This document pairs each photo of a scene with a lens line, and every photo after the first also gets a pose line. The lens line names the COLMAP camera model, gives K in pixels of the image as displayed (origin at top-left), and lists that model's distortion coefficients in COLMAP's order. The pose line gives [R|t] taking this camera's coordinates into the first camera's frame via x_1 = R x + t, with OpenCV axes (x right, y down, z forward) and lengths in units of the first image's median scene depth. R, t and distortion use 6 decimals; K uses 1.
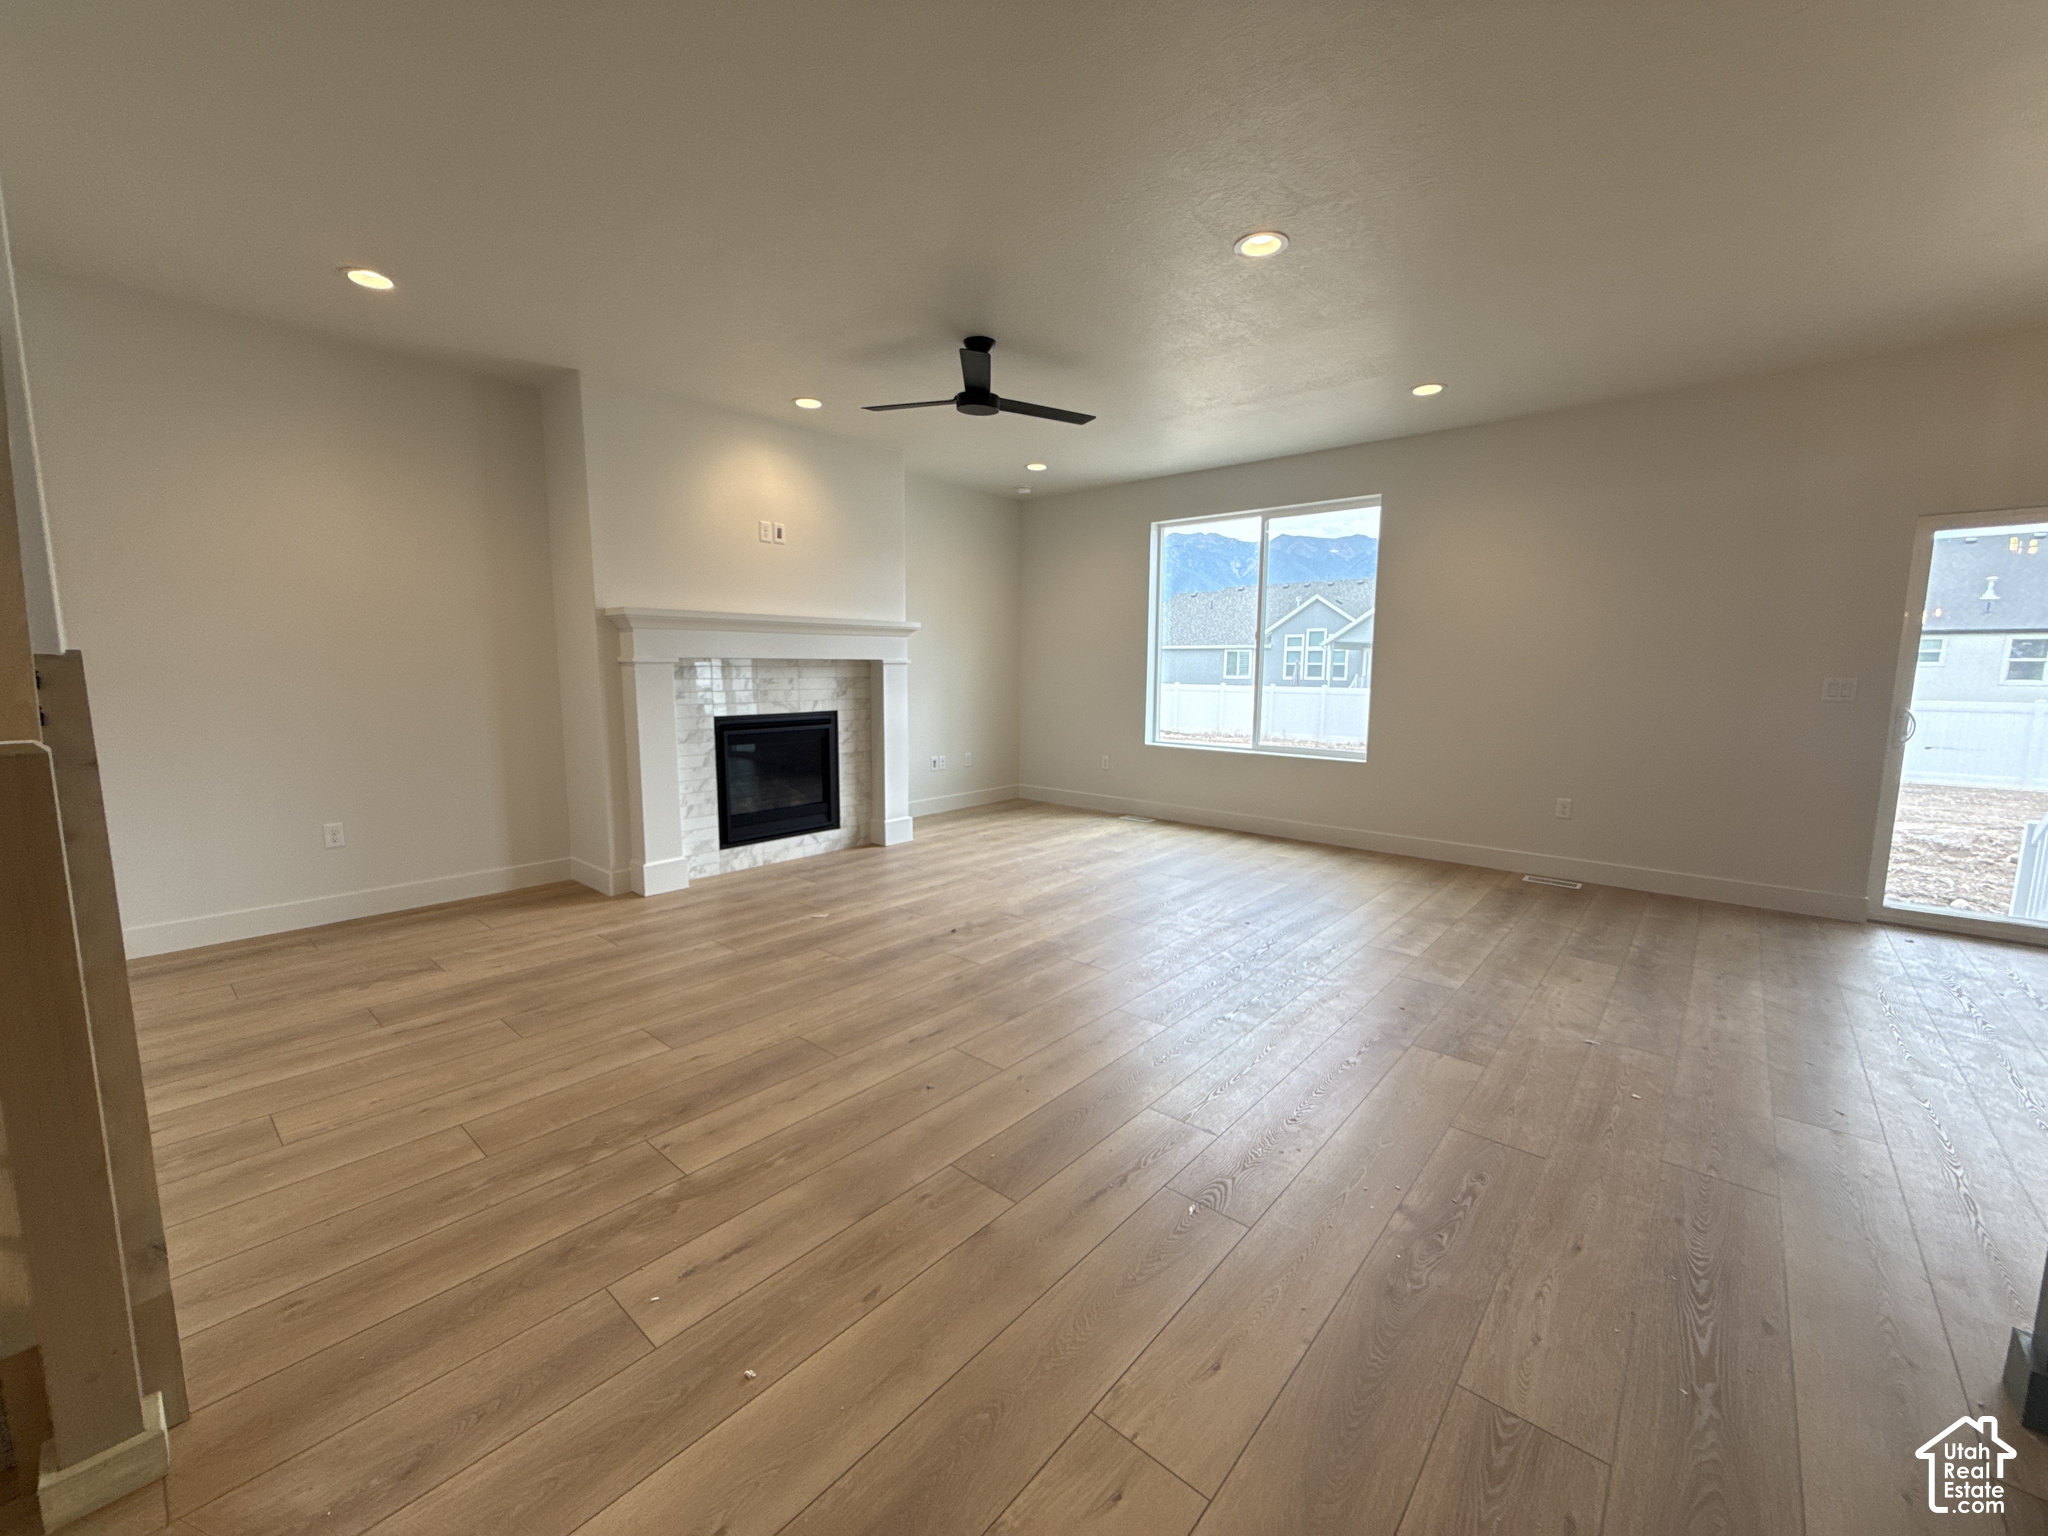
lens RADIAL K [[819.5, 0, 1014.3], [0, 819.5, 774.2], [0, 0, 1]] dist [0.001731, 0.000036]
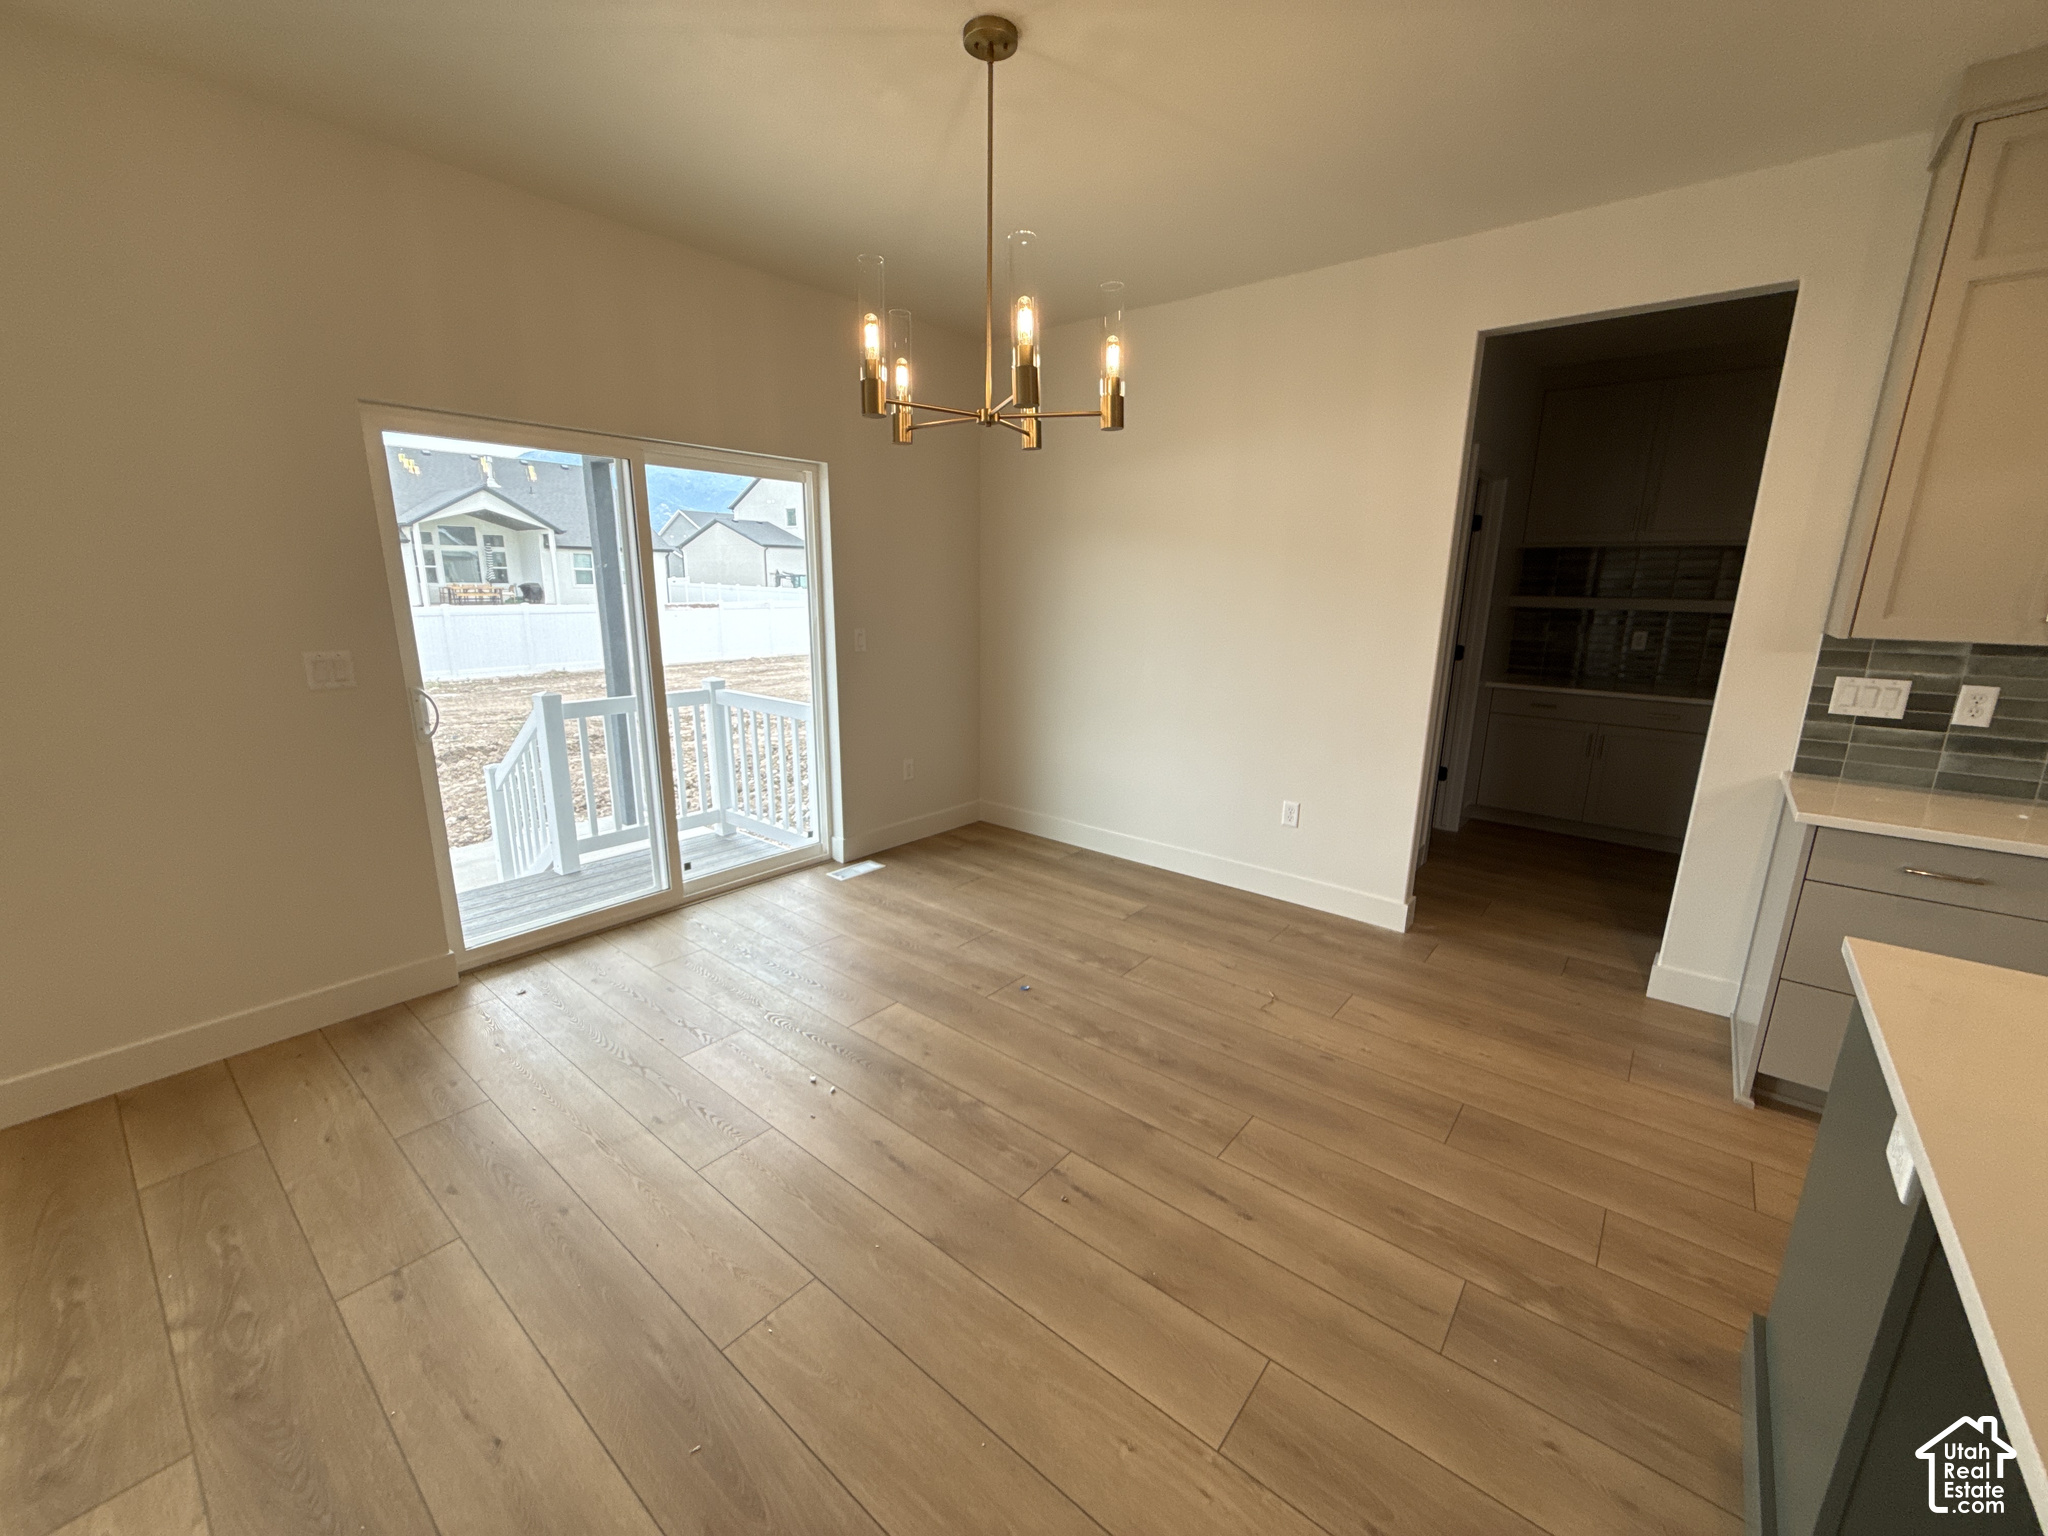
lens RADIAL K [[819.5, 0, 1021.6], [0, 819.5, 768.1], [0, 0, 1]] dist [0.001731, 0.000036]
pose [[-0.029183, -0.230698, 0.972588, 0.369703], [0.111243, 0.966208, 0.232523, -0.123397], [-0.993365, 0.114979, -0.002533, 0.500111]]
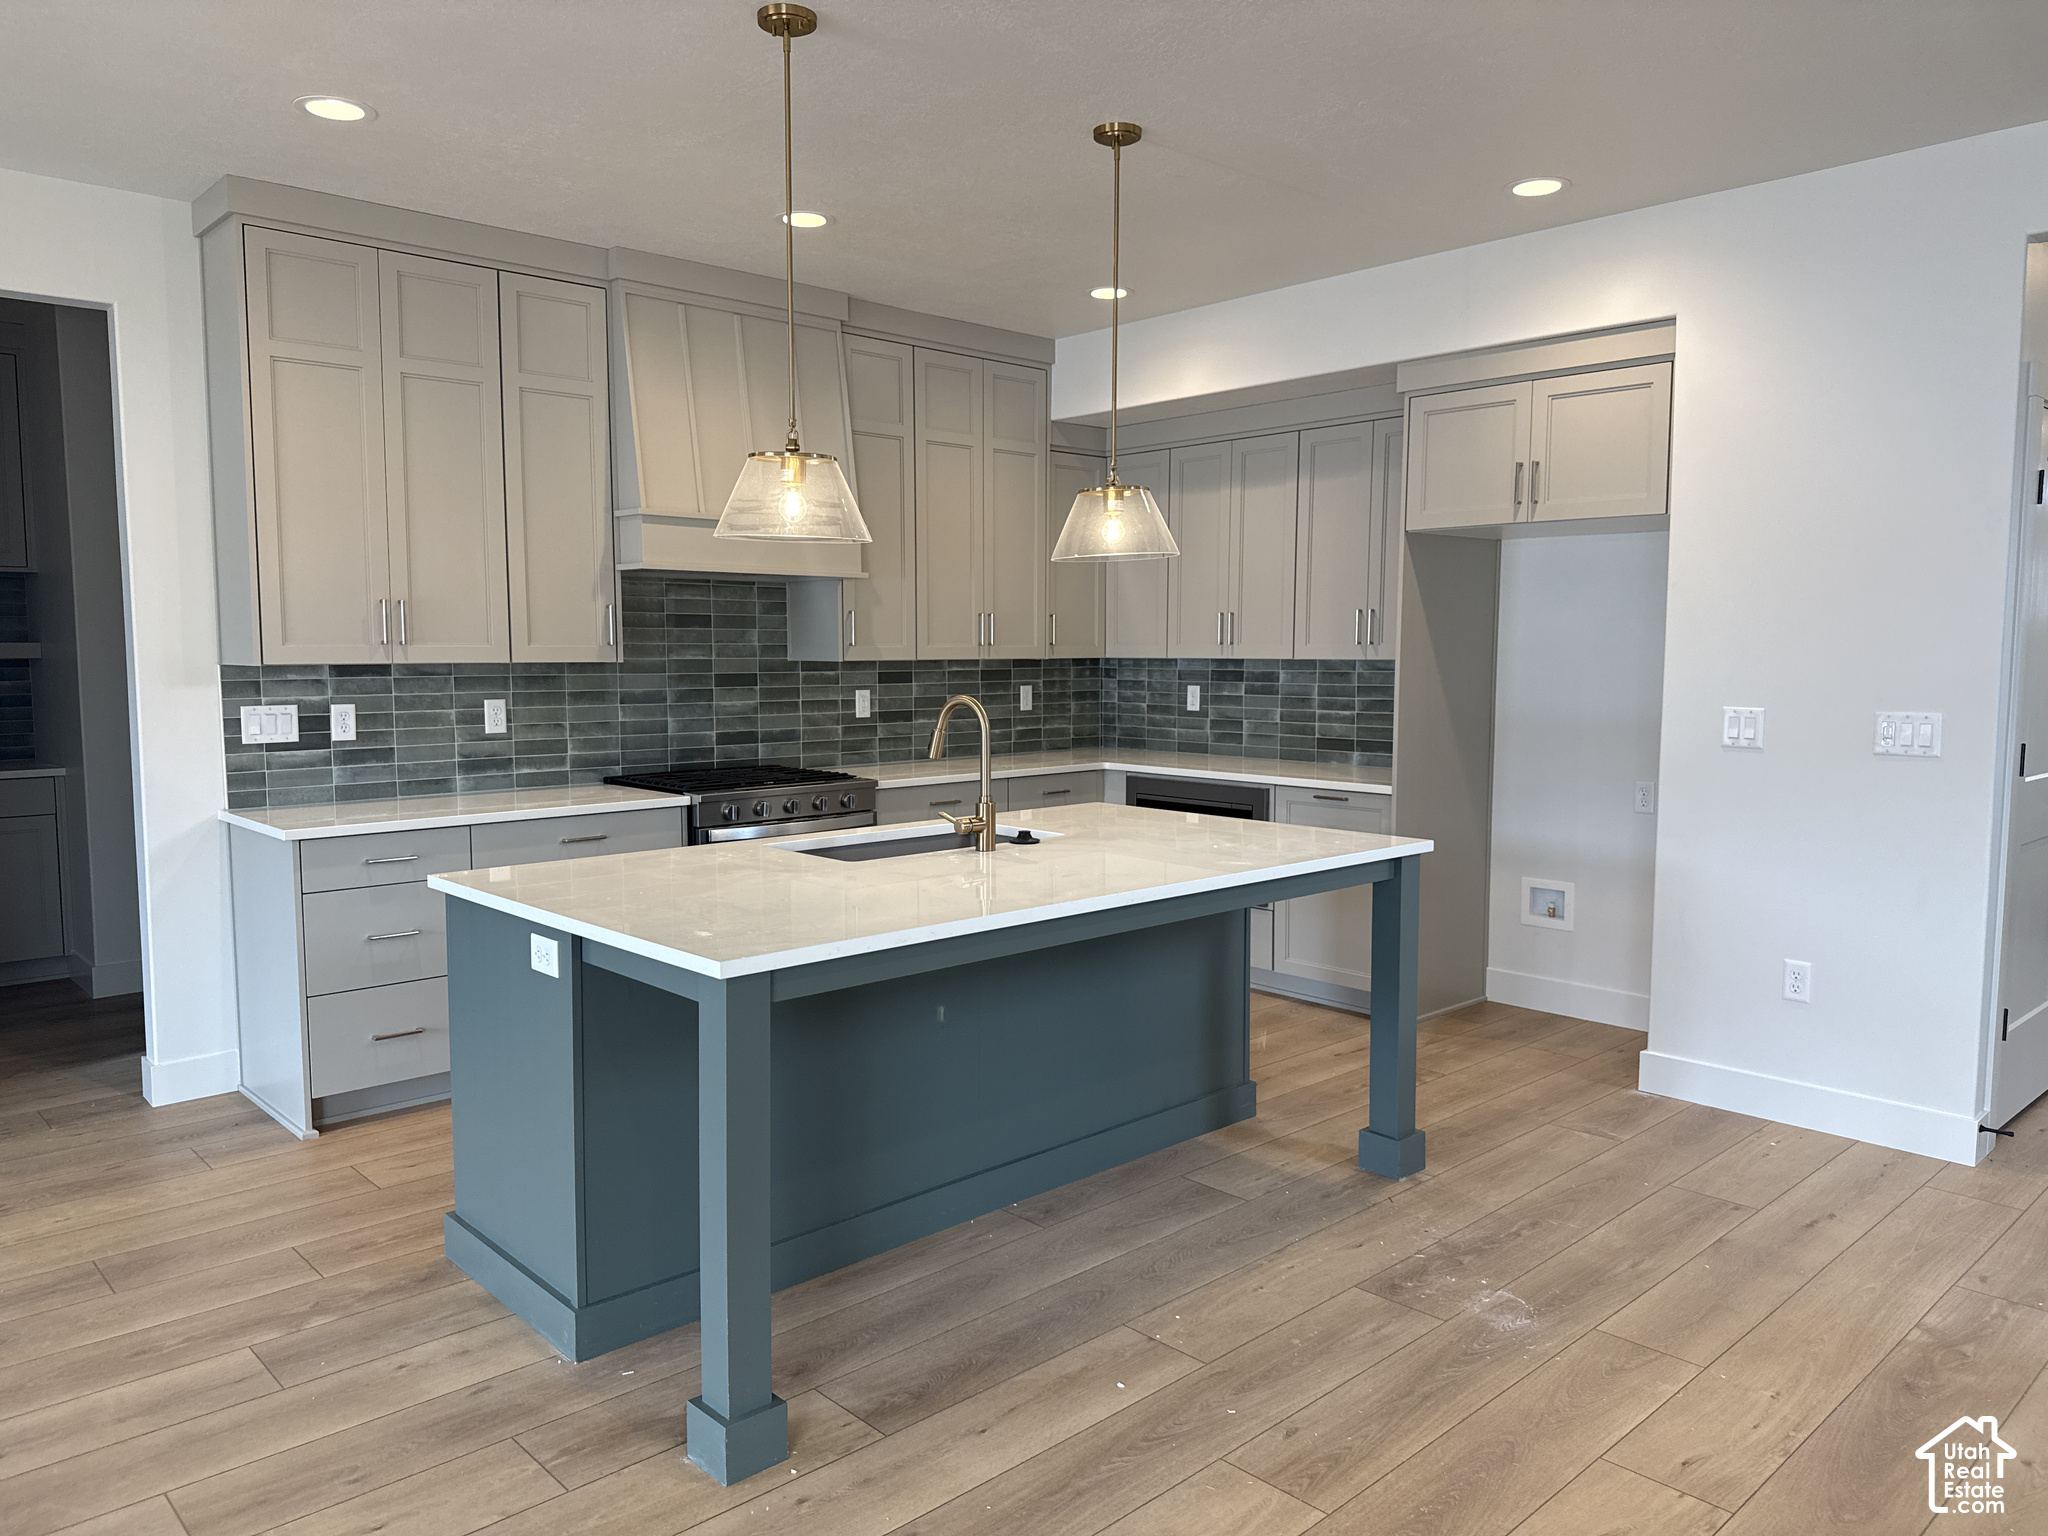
lens RADIAL K [[1436.8, 0, 1023.8], [0, 1436.8, 768.3], [0, 0, 1]] dist [-0.008510, -0.006902]
pose [[-0.994919, -0.013004, 0.099837, 0.274405], [0.008518, 0.977197, 0.212165, -0.156972], [-0.100320, 0.211937, -0.972121, 0.901333]]
